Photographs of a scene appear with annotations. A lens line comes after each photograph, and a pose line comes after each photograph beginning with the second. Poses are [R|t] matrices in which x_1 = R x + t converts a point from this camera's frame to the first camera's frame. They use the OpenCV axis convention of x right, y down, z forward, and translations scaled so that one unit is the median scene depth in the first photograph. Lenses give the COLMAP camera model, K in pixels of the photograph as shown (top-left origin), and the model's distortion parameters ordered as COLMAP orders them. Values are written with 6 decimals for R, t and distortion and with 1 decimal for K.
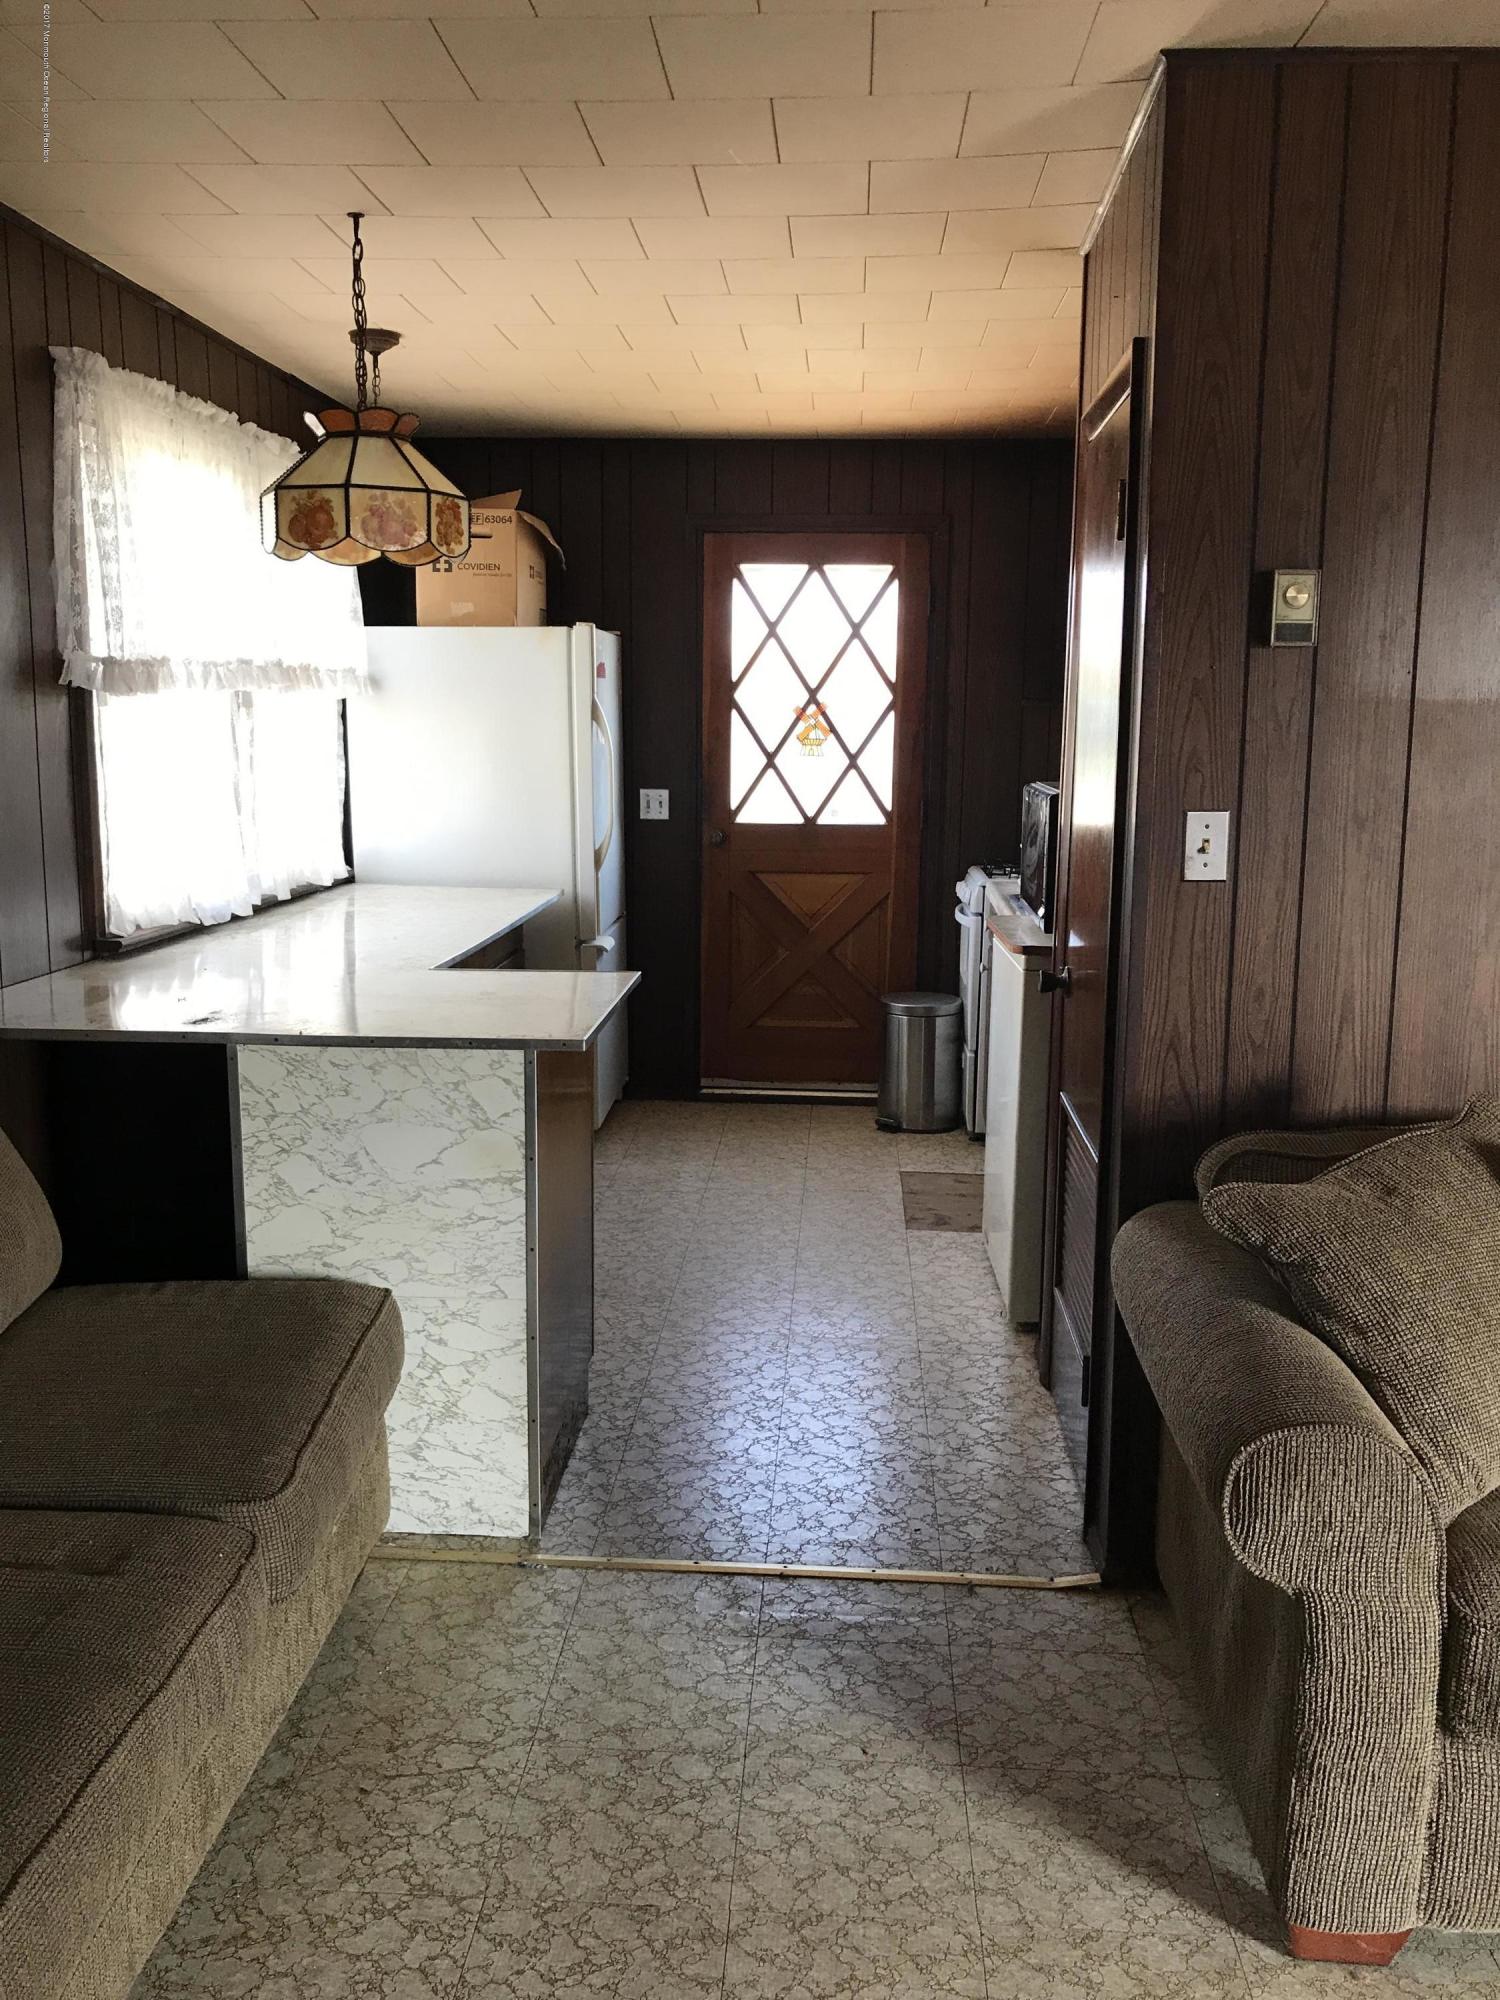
lens RADIAL K [[1699.5, 0, 750.0], [0, 1699.5, 1000.0], [0, 0, 1]] dist [0.164026, -0.298687]
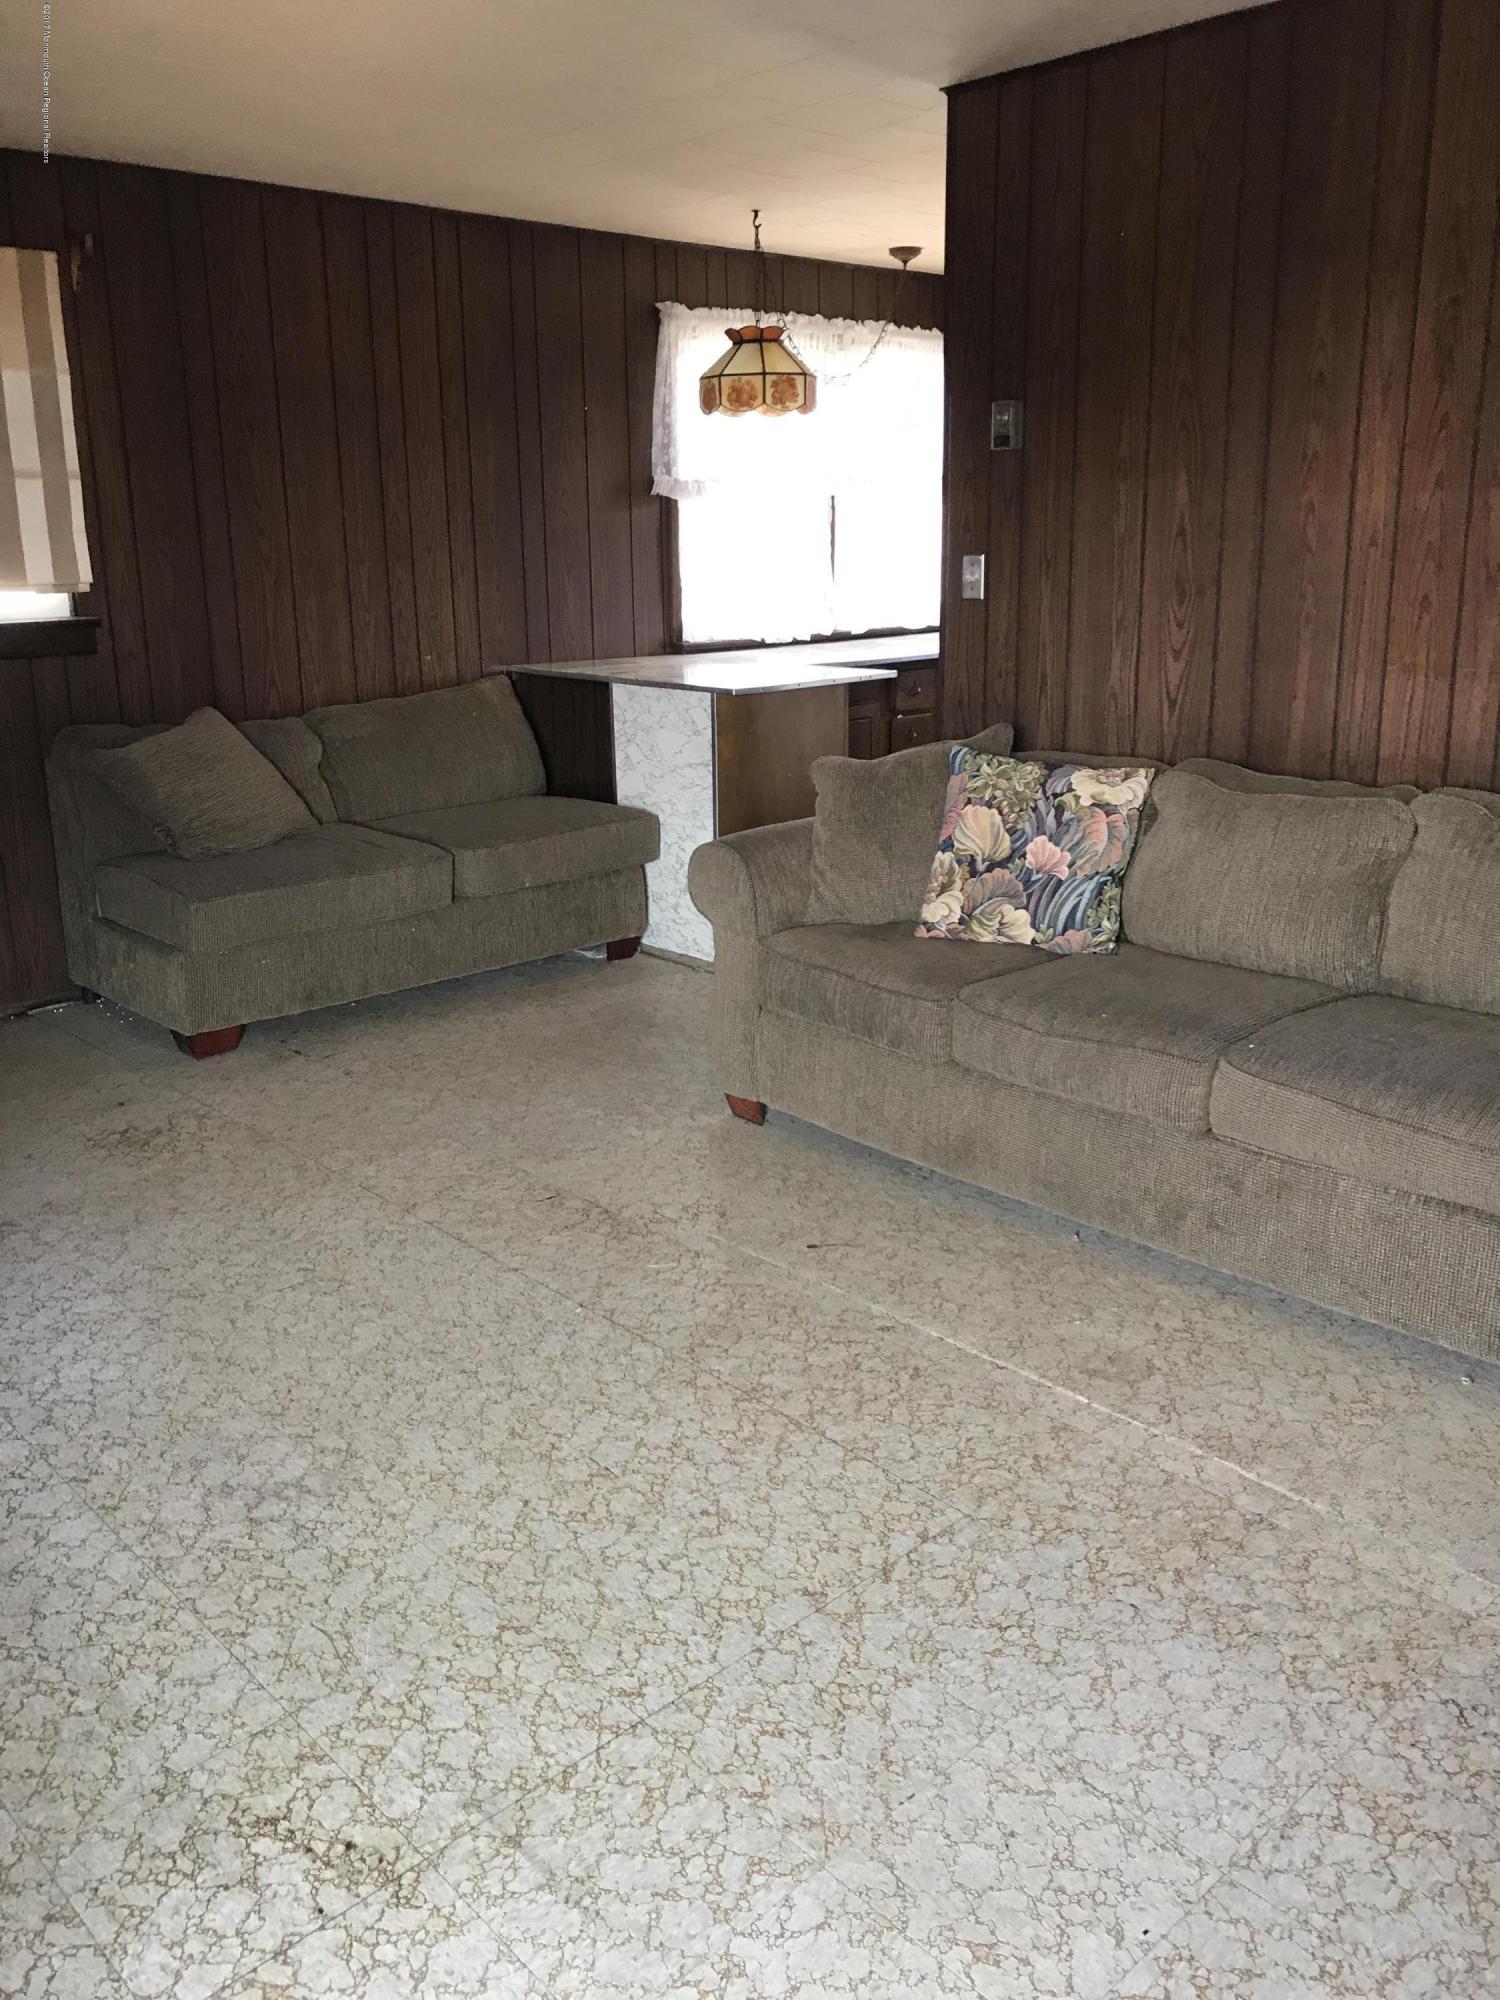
lens RADIAL K [[1699.5, 0, 750.0], [0, 1699.5, 1000.0], [0, 0, 1]] dist [0.164026, -0.298687]
pose [[0.725406, 0.169591, -0.667102, 1.160805], [-0.101138, 0.984915, 0.140408, 0.090965], [0.680850, -0.034383, 0.731615, -0.332237]]
